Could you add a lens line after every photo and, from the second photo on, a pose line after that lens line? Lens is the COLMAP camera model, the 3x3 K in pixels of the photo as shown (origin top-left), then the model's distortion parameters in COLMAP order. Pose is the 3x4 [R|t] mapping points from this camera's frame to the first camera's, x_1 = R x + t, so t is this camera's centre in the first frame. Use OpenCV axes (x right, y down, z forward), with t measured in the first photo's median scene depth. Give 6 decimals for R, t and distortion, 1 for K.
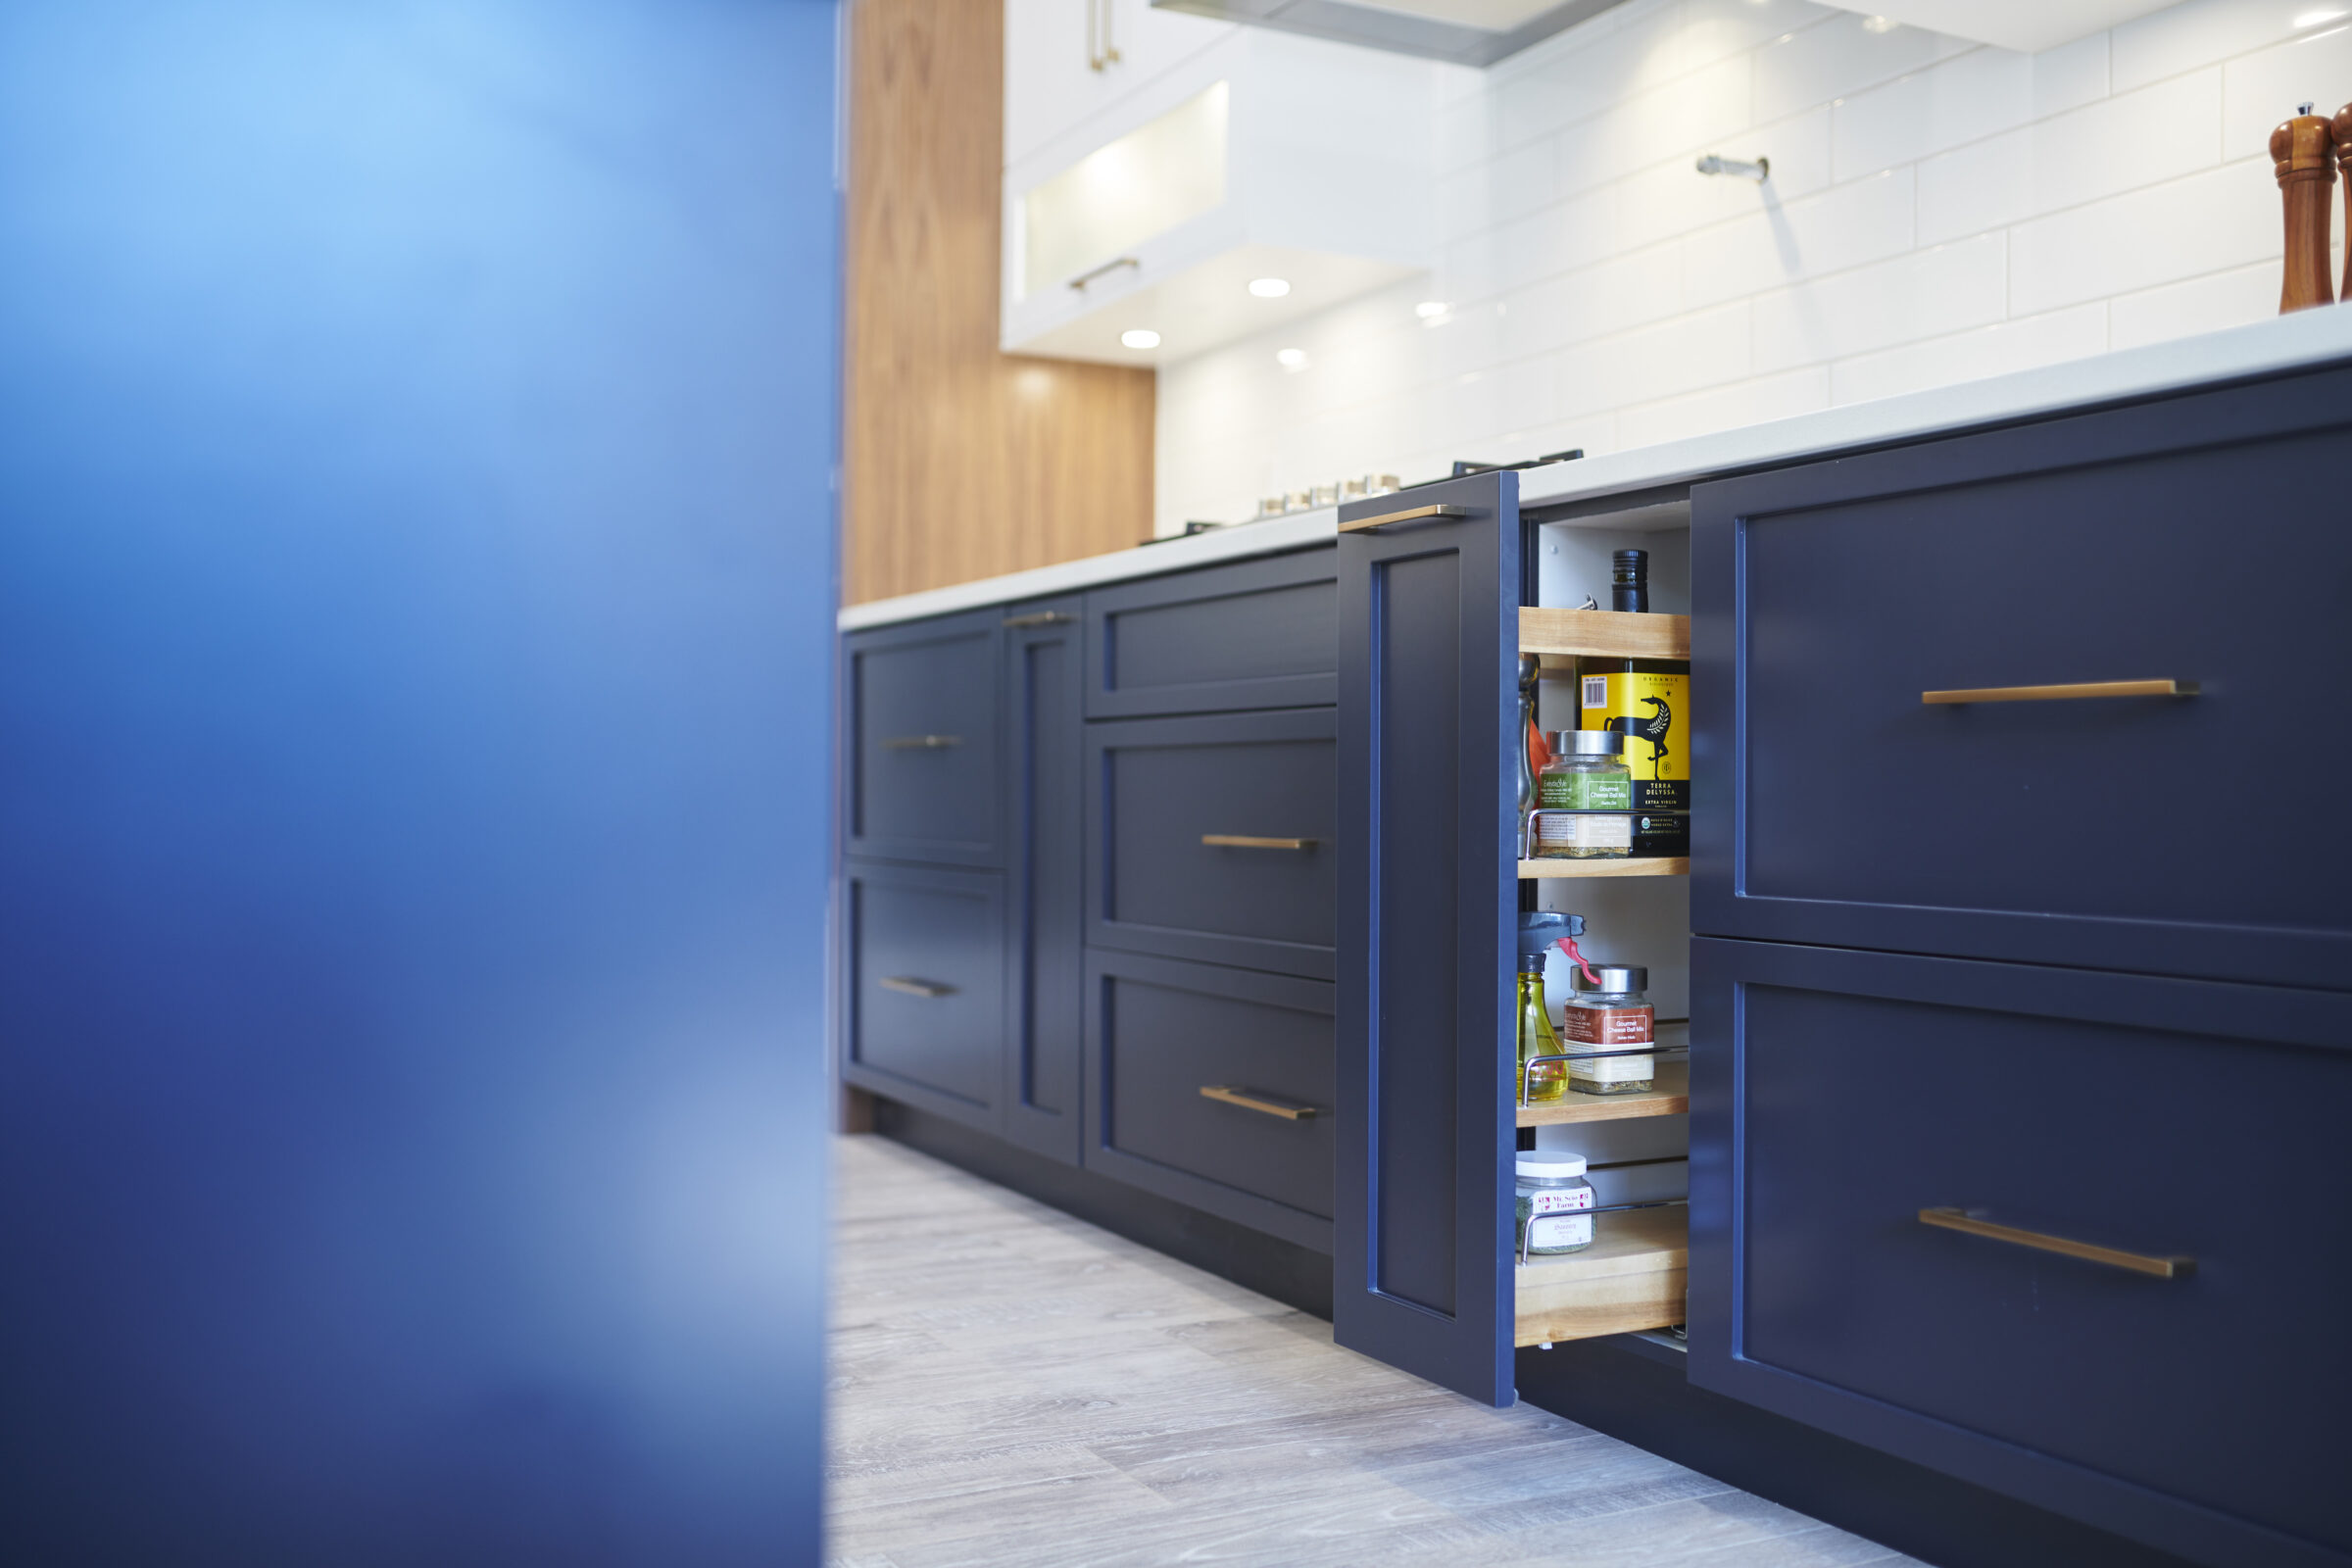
lens RADIAL K [[2216.1, 0, 1172.2], [0, 2216.1, 789.2], [0, 0, 1]] dist [-0.018952, 0.000000]
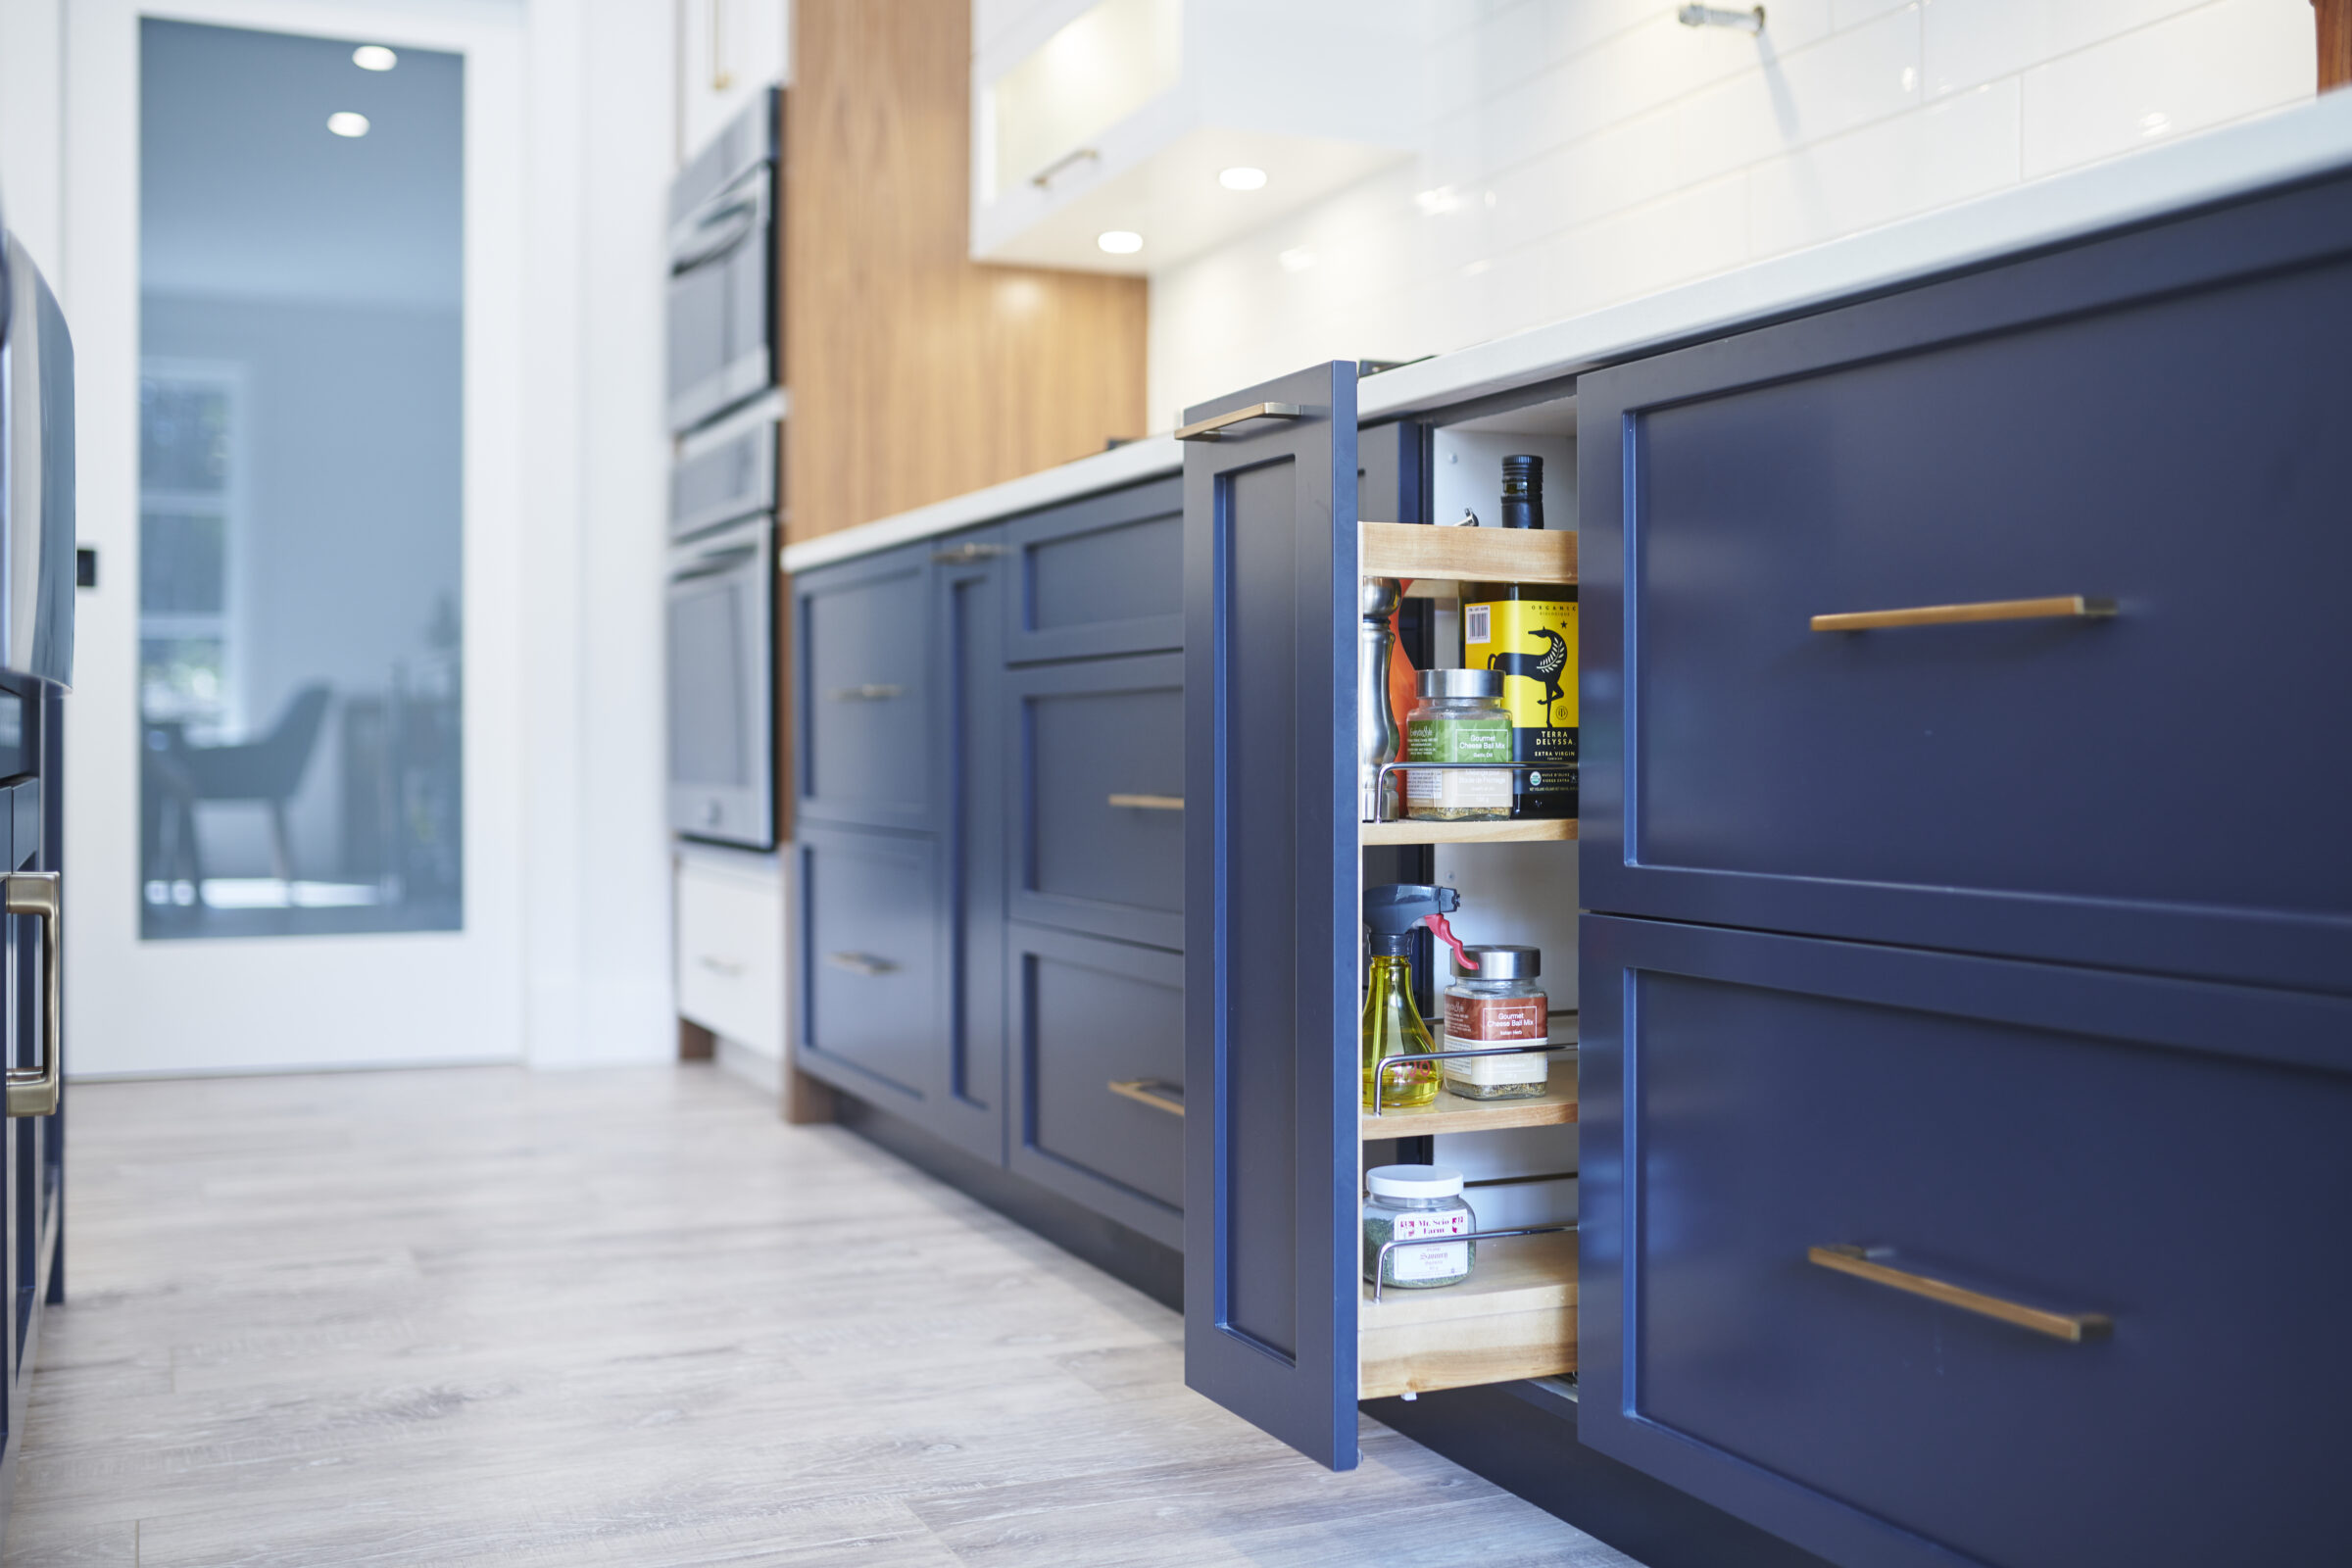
lens RADIAL K [[2344.2, 0, 1182.2], [0, 2344.2, 772.8], [0, 0, 1]] dist [-0.020737, 0.000000]
pose [[0.997874, -0.005038, -0.064983, 0.133511], [0.005790, 0.999918, 0.011392, 0.002092], [0.064921, -0.011744, 0.997821, 0.097087]]
